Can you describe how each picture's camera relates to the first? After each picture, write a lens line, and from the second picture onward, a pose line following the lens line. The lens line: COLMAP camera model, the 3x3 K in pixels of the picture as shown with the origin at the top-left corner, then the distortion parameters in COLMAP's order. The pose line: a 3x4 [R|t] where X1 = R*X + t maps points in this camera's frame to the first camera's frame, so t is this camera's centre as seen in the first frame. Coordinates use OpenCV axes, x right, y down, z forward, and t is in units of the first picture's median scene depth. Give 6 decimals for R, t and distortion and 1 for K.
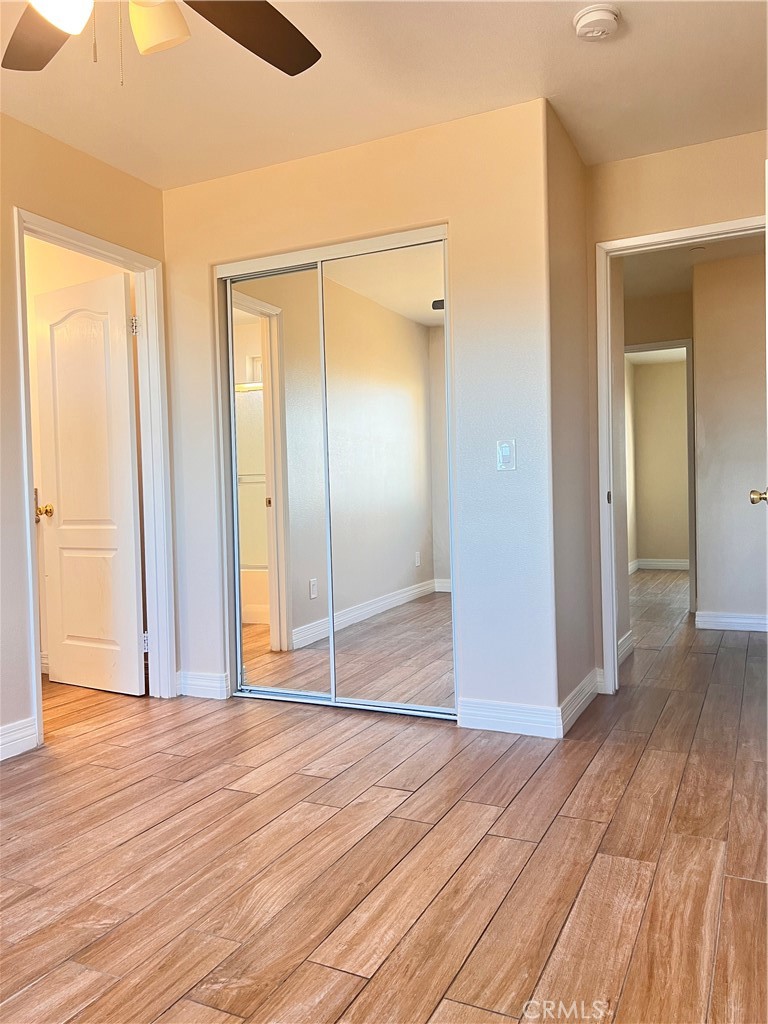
lens RADIAL K [[769.1, 0, 383.1], [0, 769.1, 511.6], [0, 0, 1]] dist [-0.000750, -0.018111]
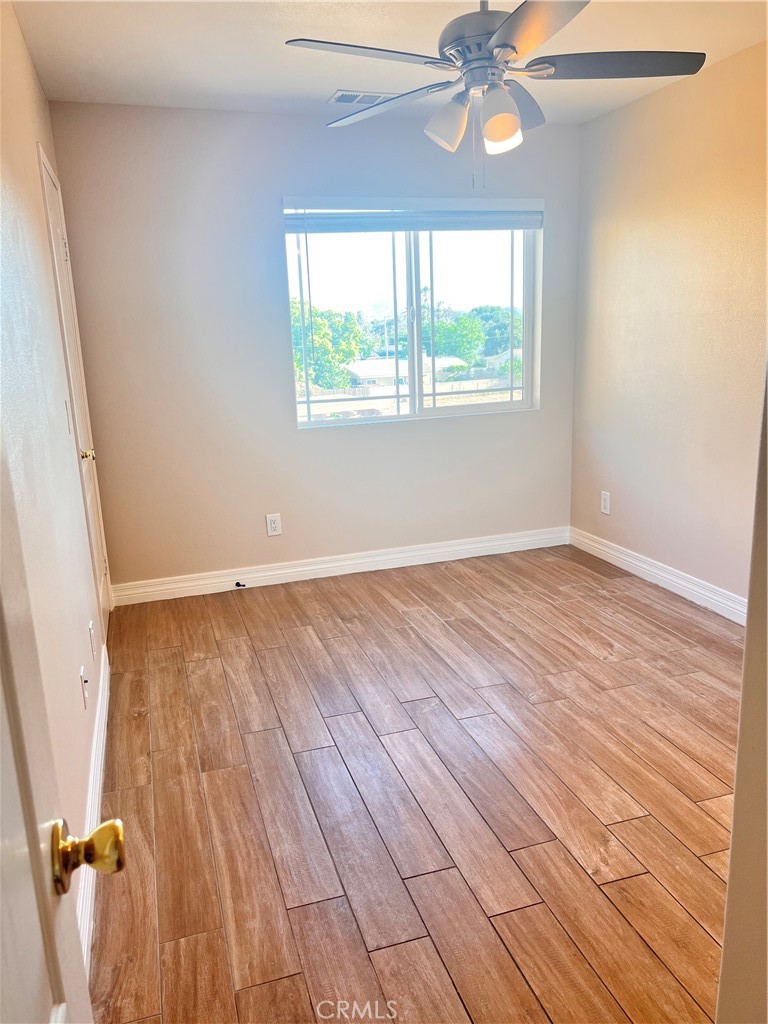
lens RADIAL K [[769.1, 0, 382.4], [0, 769.1, 511.9], [0, 0, 1]] dist [-0.000750, -0.018111]
pose [[-0.720386, 0.216583, -0.658890, 0.860541], [0.041999, 0.961872, 0.270256, -0.308339], [0.692300, 0.167016, -0.702016, 1.803585]]
